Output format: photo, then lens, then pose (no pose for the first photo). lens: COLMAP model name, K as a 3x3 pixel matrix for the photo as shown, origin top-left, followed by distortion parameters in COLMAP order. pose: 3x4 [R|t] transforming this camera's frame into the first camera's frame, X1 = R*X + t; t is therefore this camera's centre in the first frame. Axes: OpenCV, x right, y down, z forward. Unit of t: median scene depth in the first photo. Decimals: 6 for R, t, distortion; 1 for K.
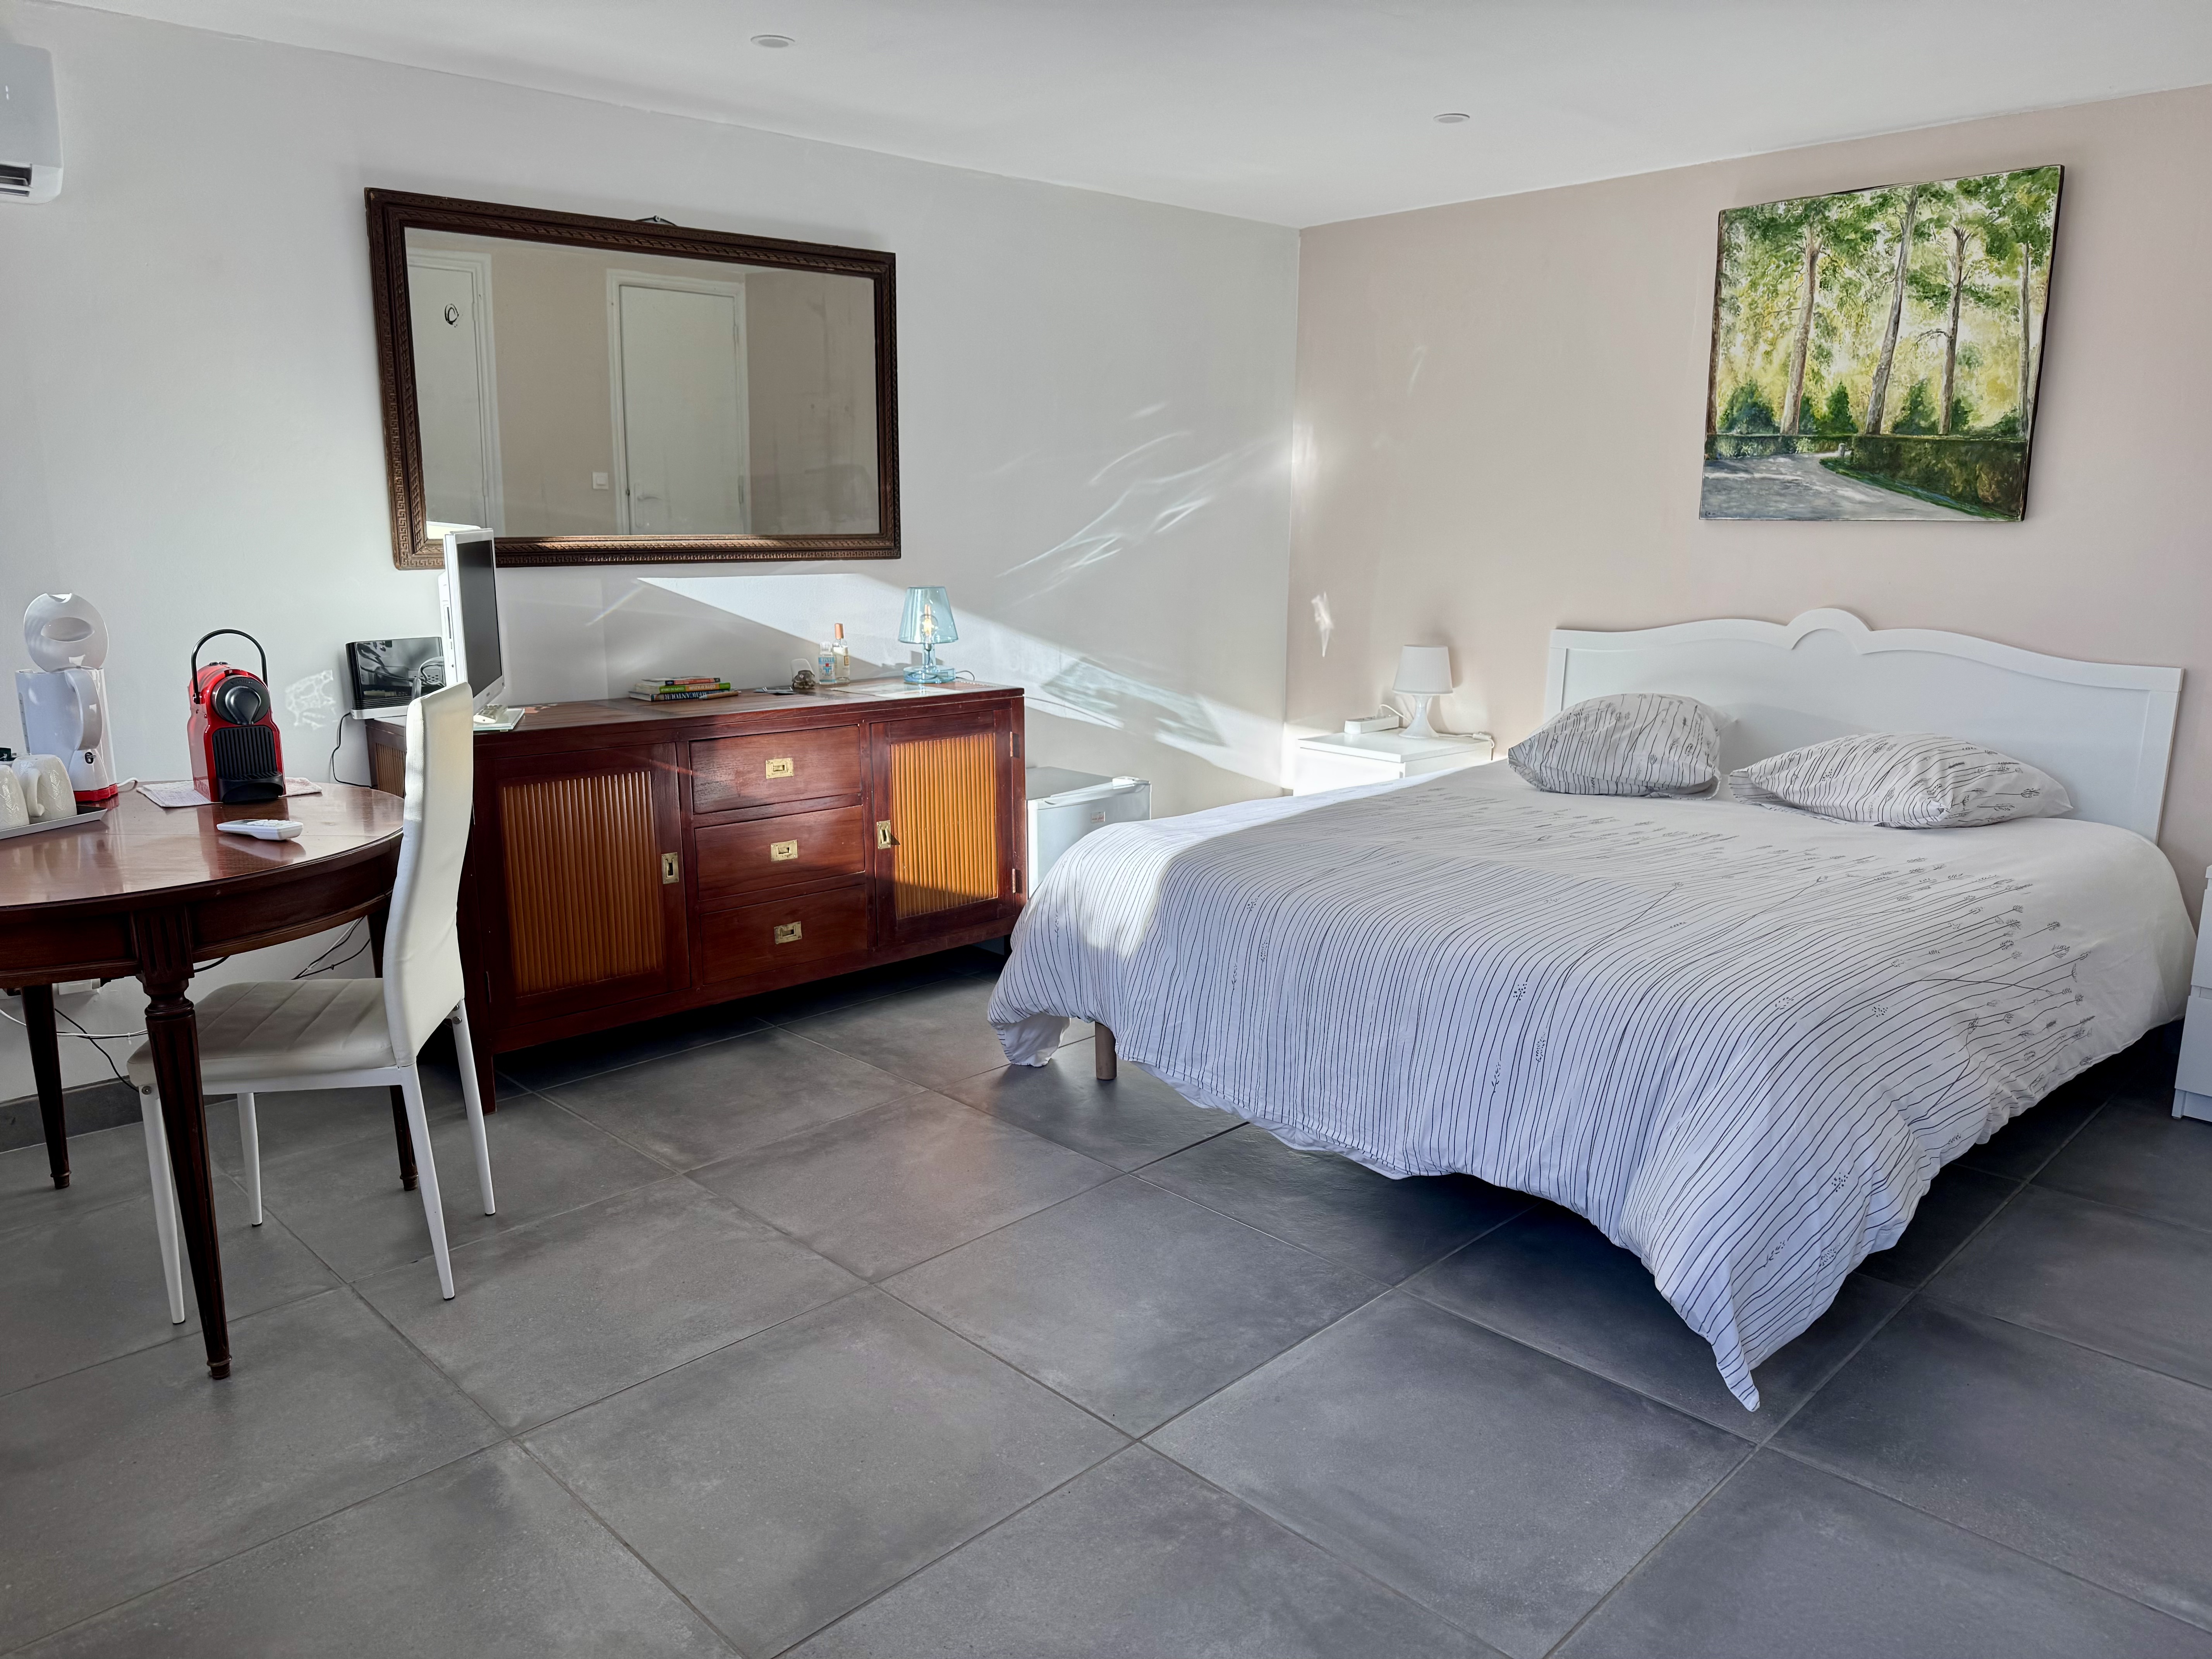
lens RADIAL K [[1566.5, 0, 1106.0], [0, 1566.5, 829.5], [0, 0, 1]] dist [0.054253, -0.099758]
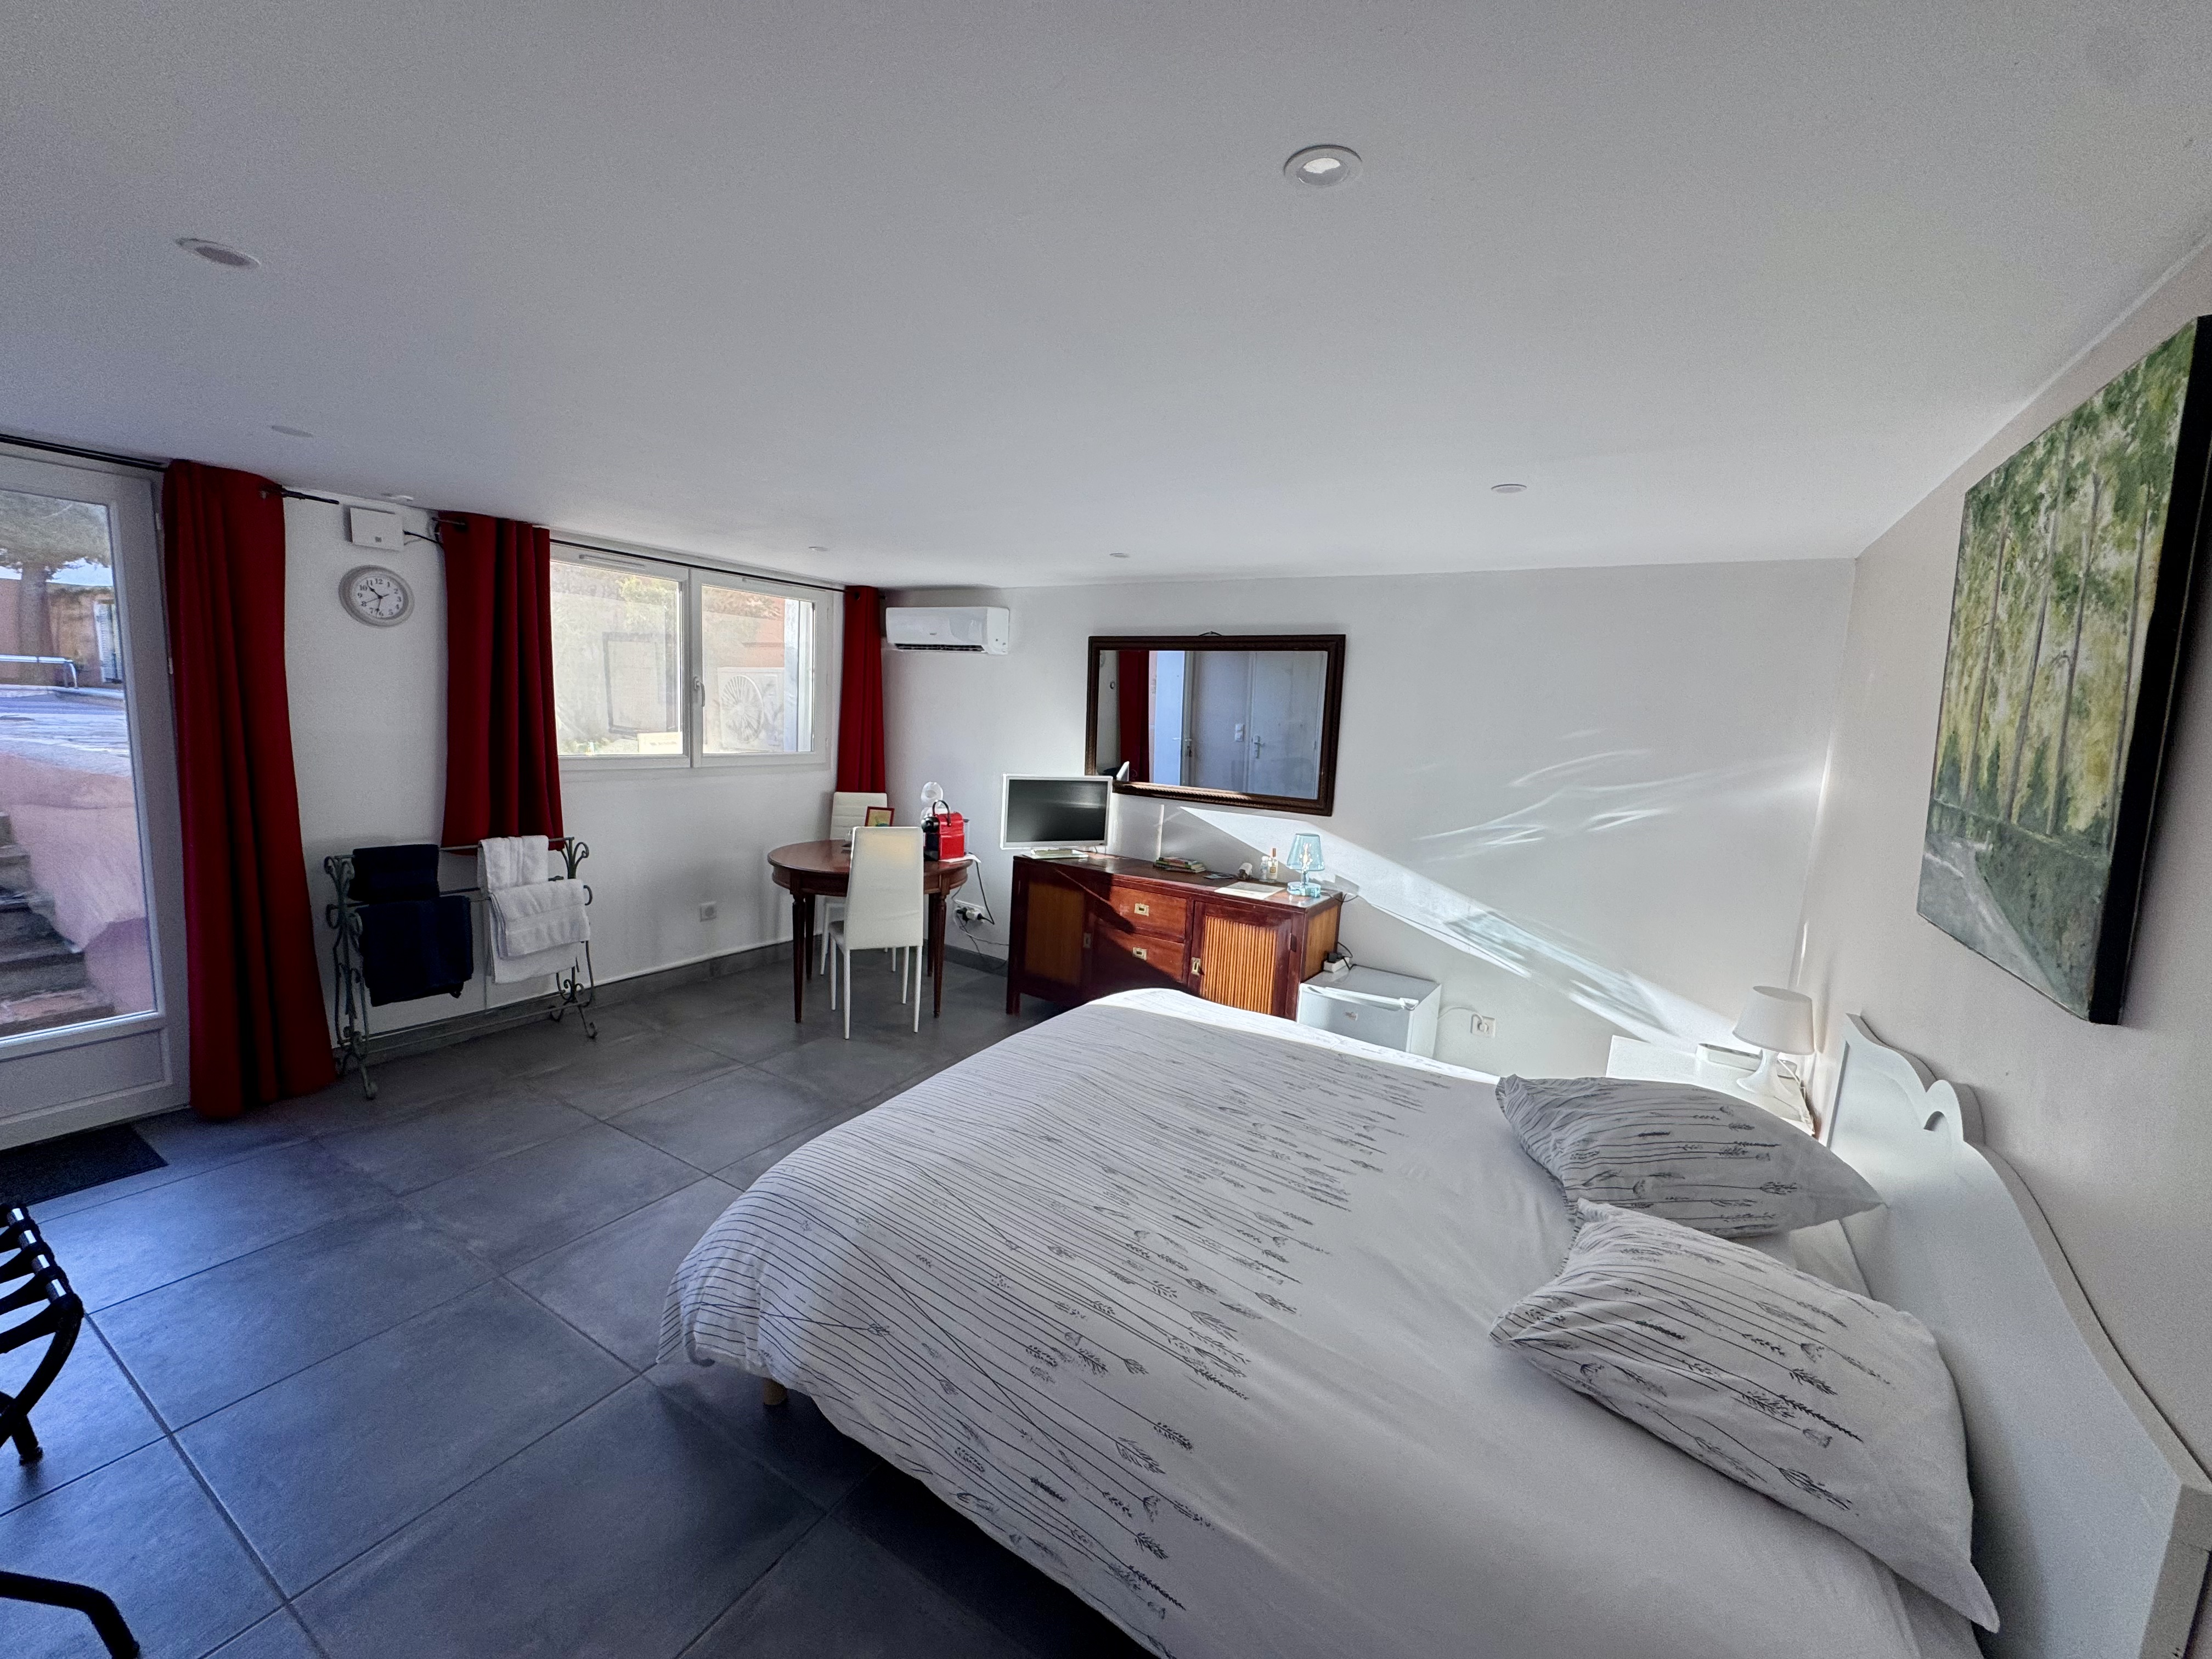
lens RADIAL K [[873.5, 0, 1106.0], [0, 873.5, 829.5], [0, 0, 1]] dist [-0.002044, -0.000104]
pose [[0.254812, 0.141855, -0.956529, 0.715121], [-0.243494, 0.966720, 0.078502, -0.188420], [0.935832, 0.212906, 0.280872, 0.578626]]
